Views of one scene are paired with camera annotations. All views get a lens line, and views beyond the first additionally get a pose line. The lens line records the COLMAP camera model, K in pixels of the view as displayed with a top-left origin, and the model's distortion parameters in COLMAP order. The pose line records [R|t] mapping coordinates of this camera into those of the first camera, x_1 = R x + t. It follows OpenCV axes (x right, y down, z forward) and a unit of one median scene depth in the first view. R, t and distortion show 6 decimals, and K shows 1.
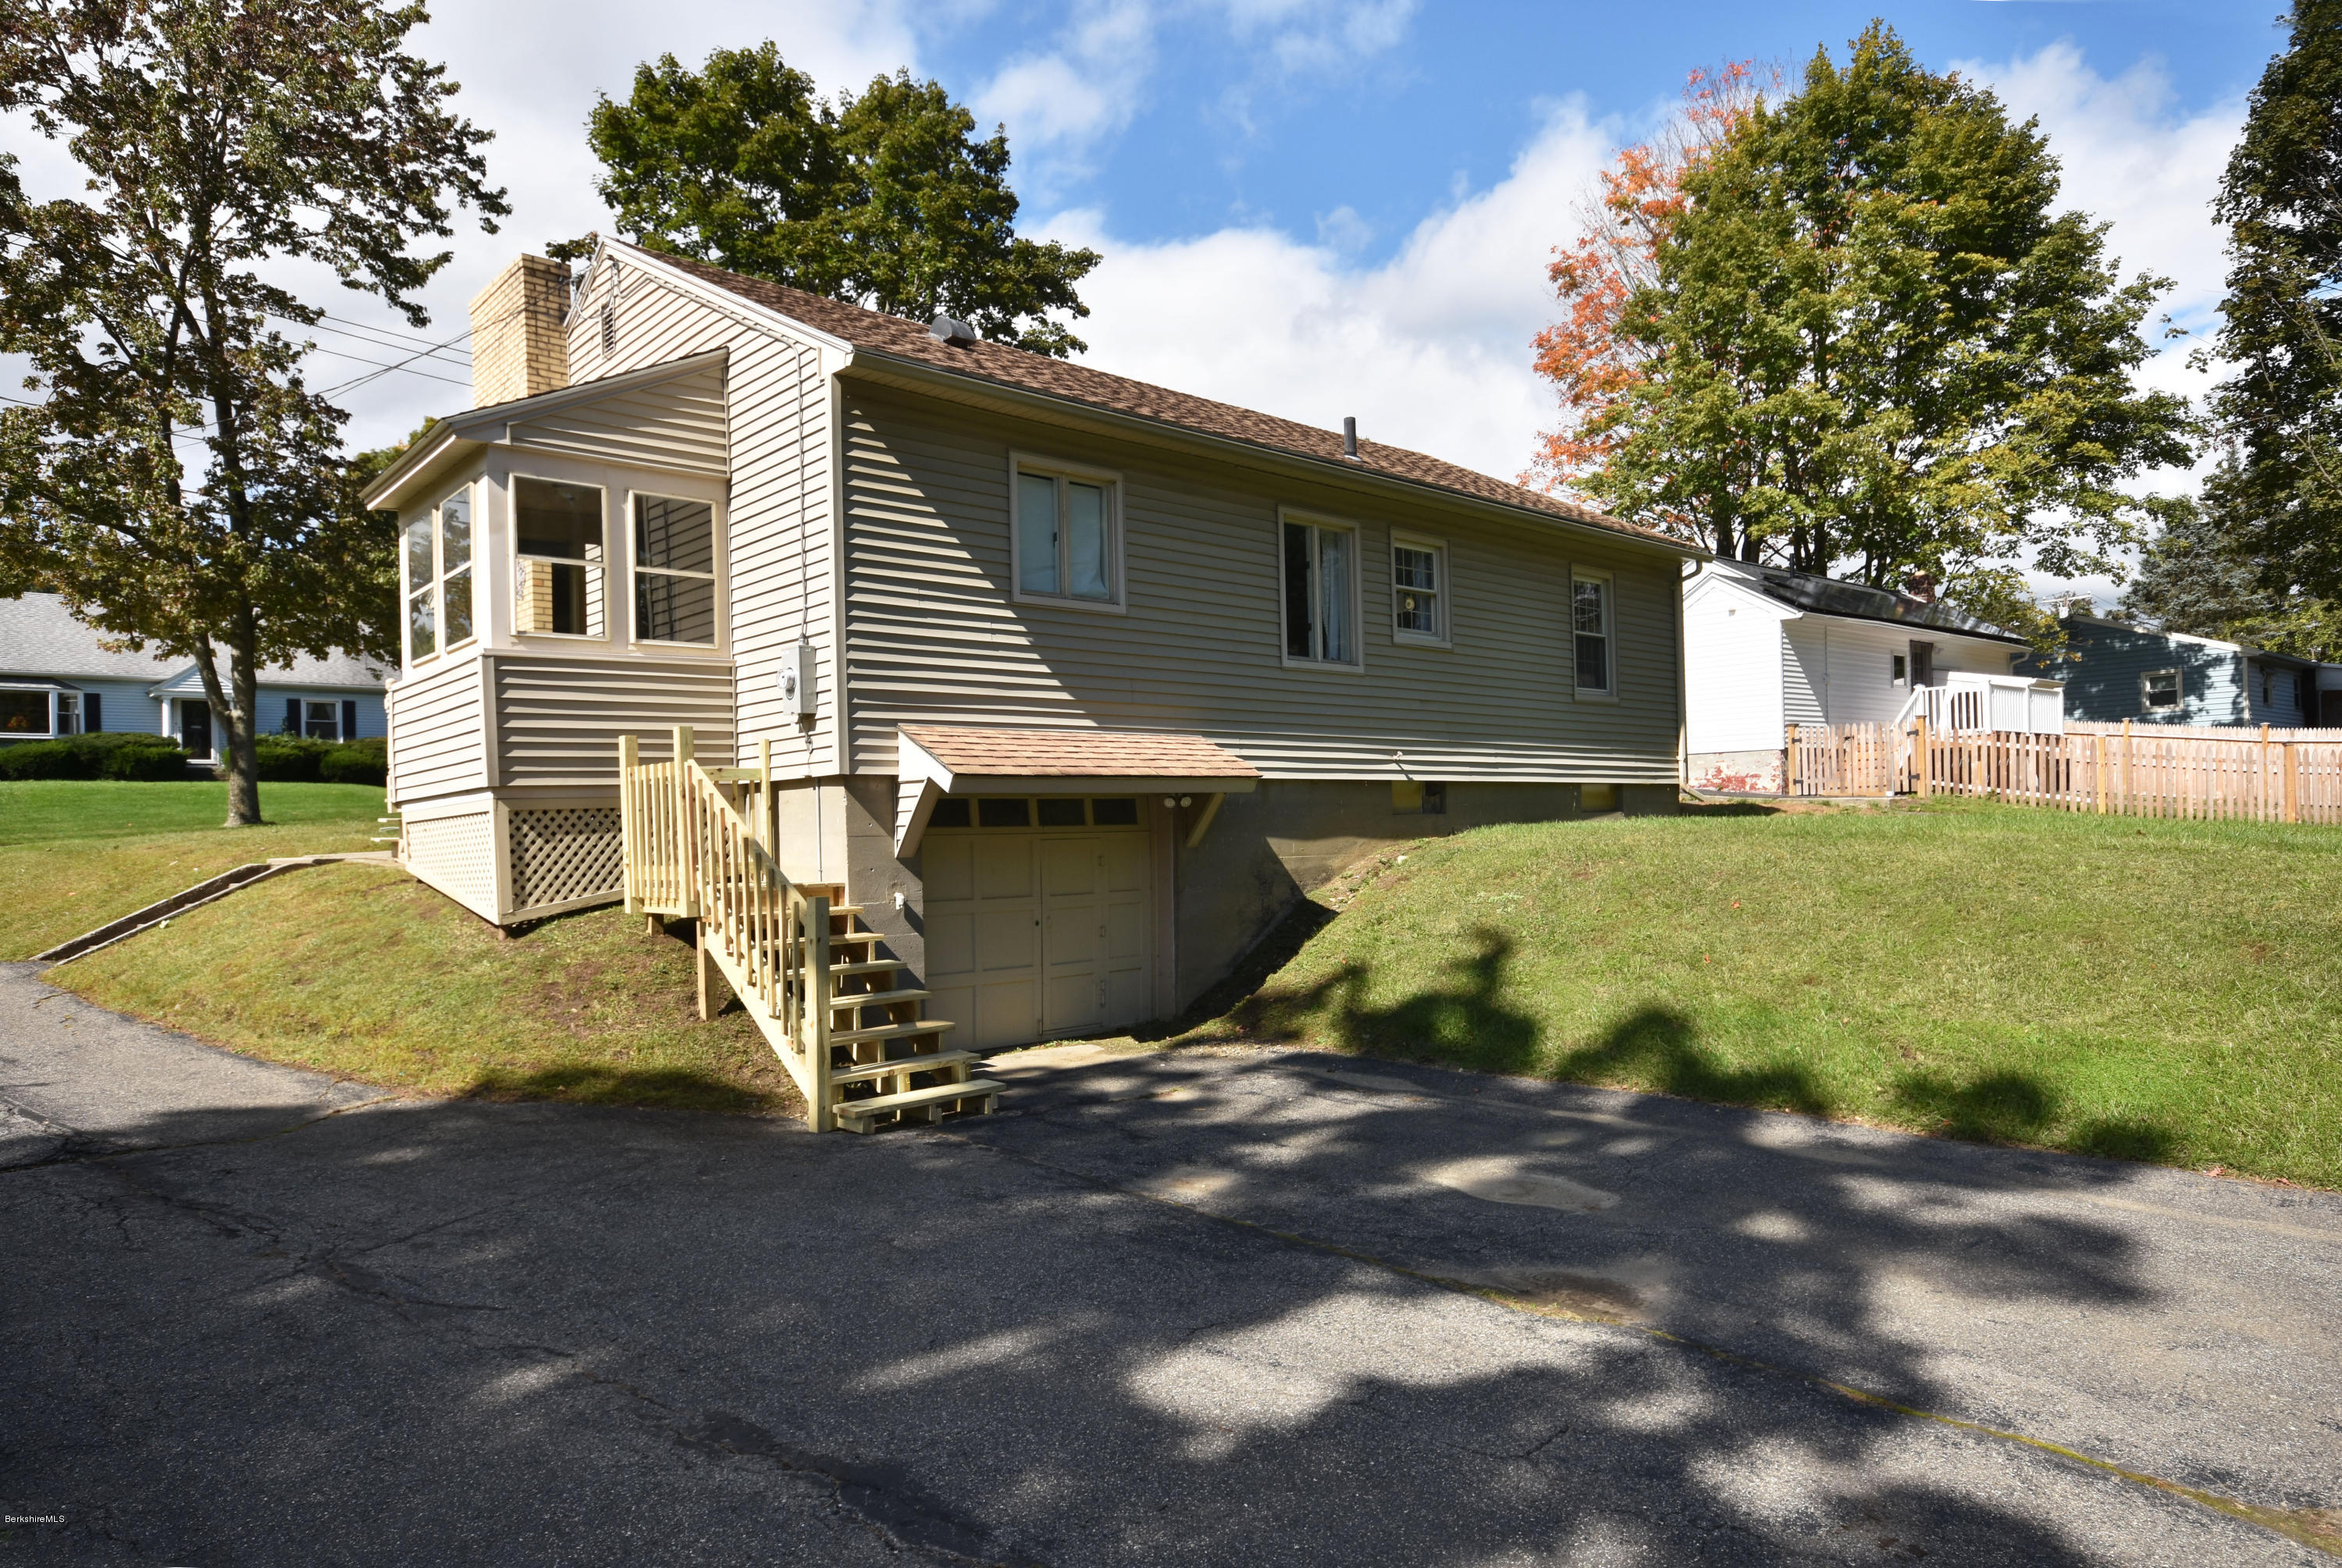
lens RADIAL K [[1393.4, 0, 1170.2], [0, 1393.4, 796.4], [0, 0, 1]] dist [0.007331, 0.007466]
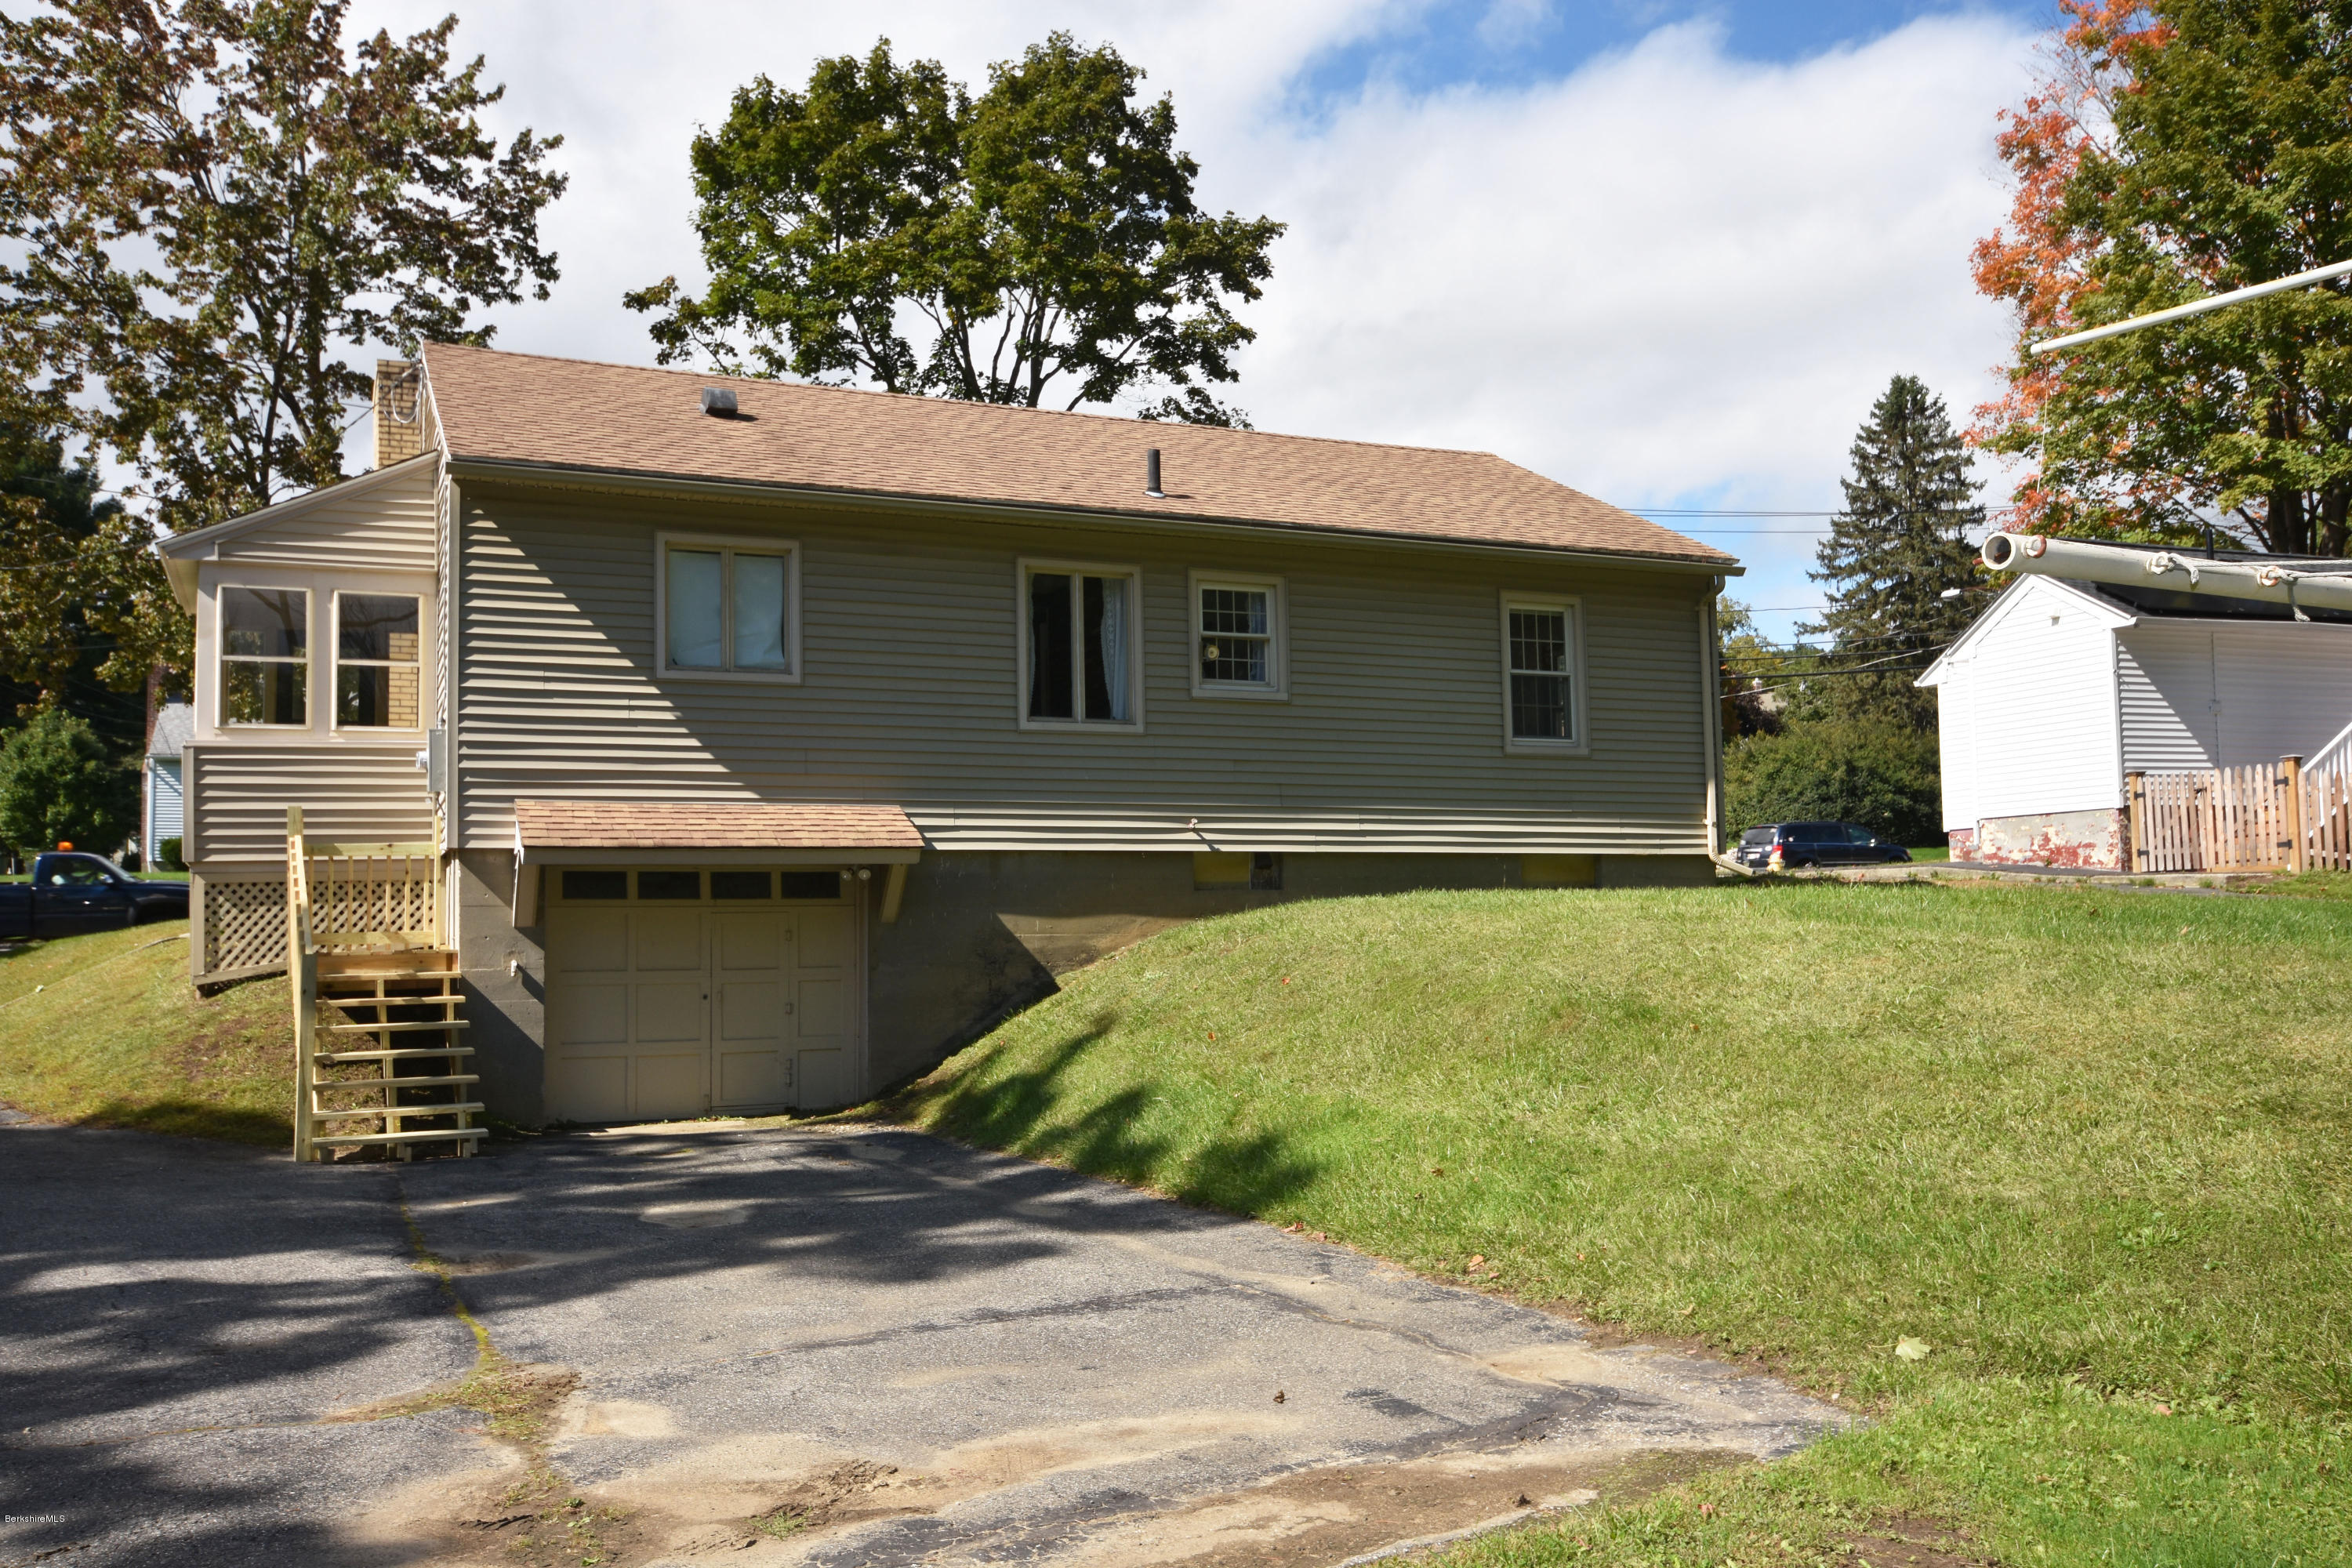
lens RADIAL K [[1900.2, 0, 1176.4], [0, 1900.2, 795.6], [0, 0, 1]] dist [0.025164, 0.025509]
pose [[0.948849, -0.019199, -0.315145, 0.665080], [0.003543, 0.998734, -0.050176, 0.017191], [0.315709, 0.046493, 0.947716, -0.192293]]
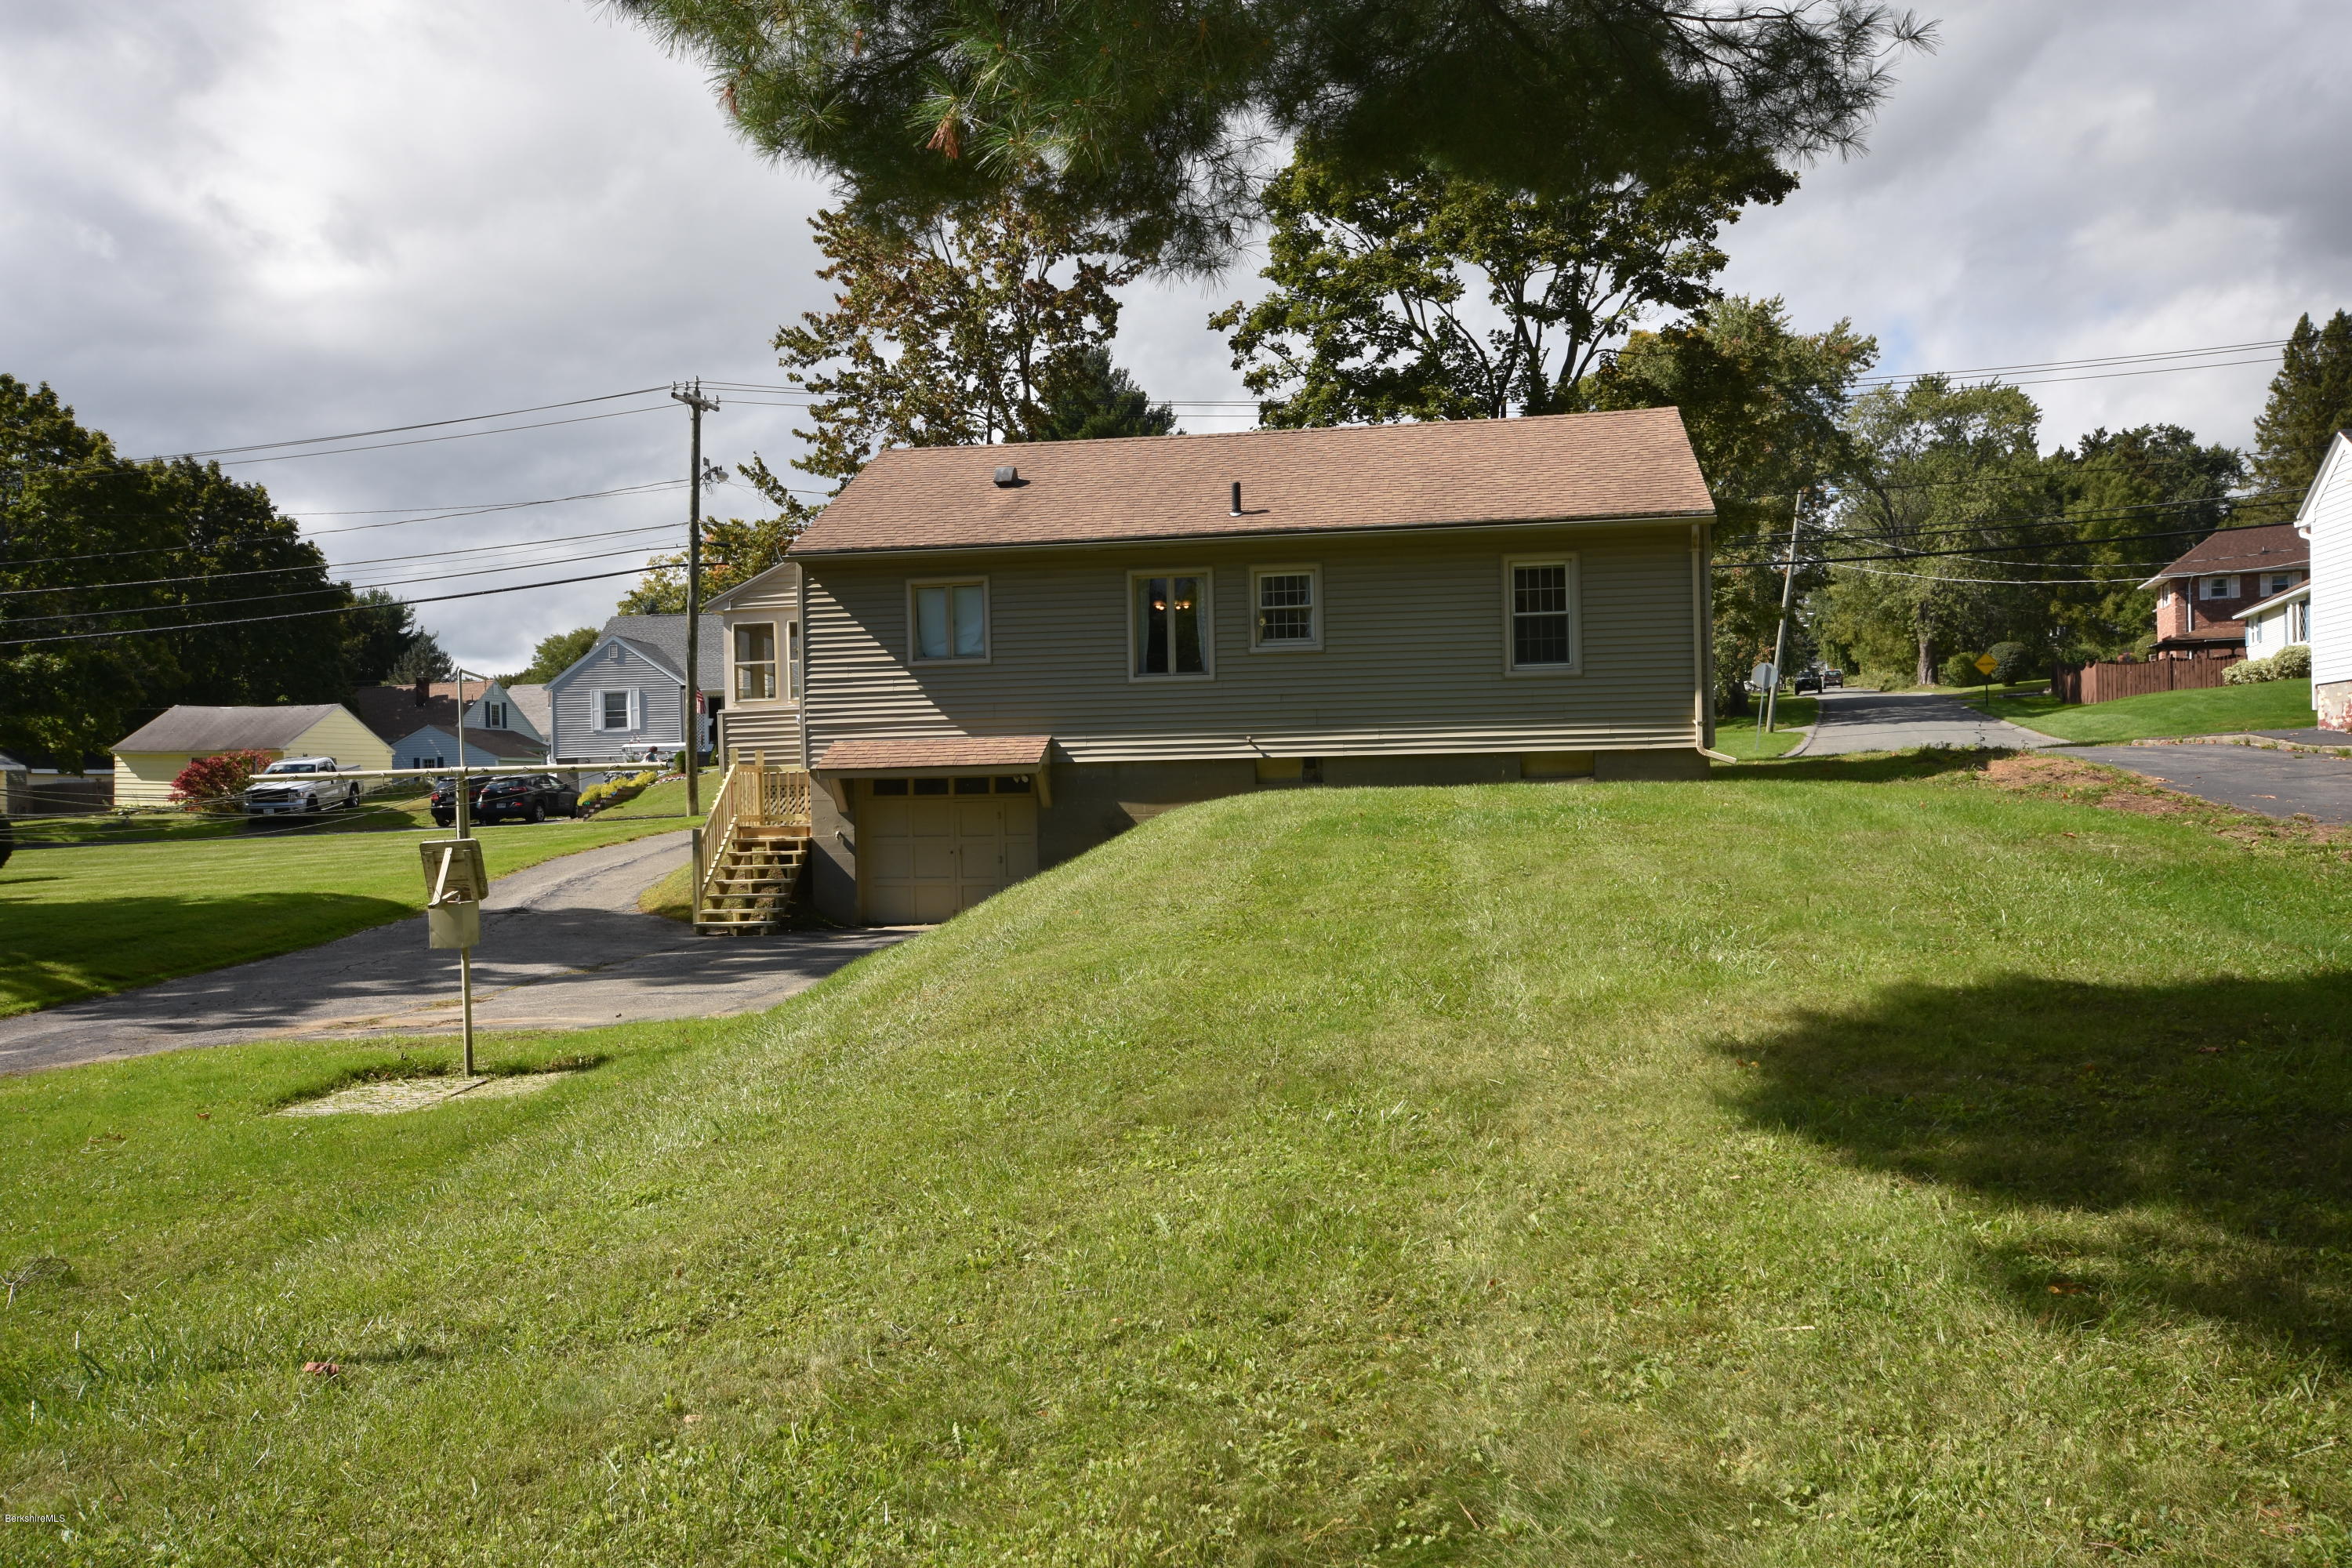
lens RADIAL K [[1900.2, 0, 1176.6], [0, 1900.2, 774.7], [0, 0, 1]] dist [0.025164, 0.025509]
pose [[0.623480, -0.004146, -0.781828, 1.890550], [0.024120, 0.999612, 0.013935, -0.028214], [0.781467, -0.027546, 0.623338, -0.215133]]
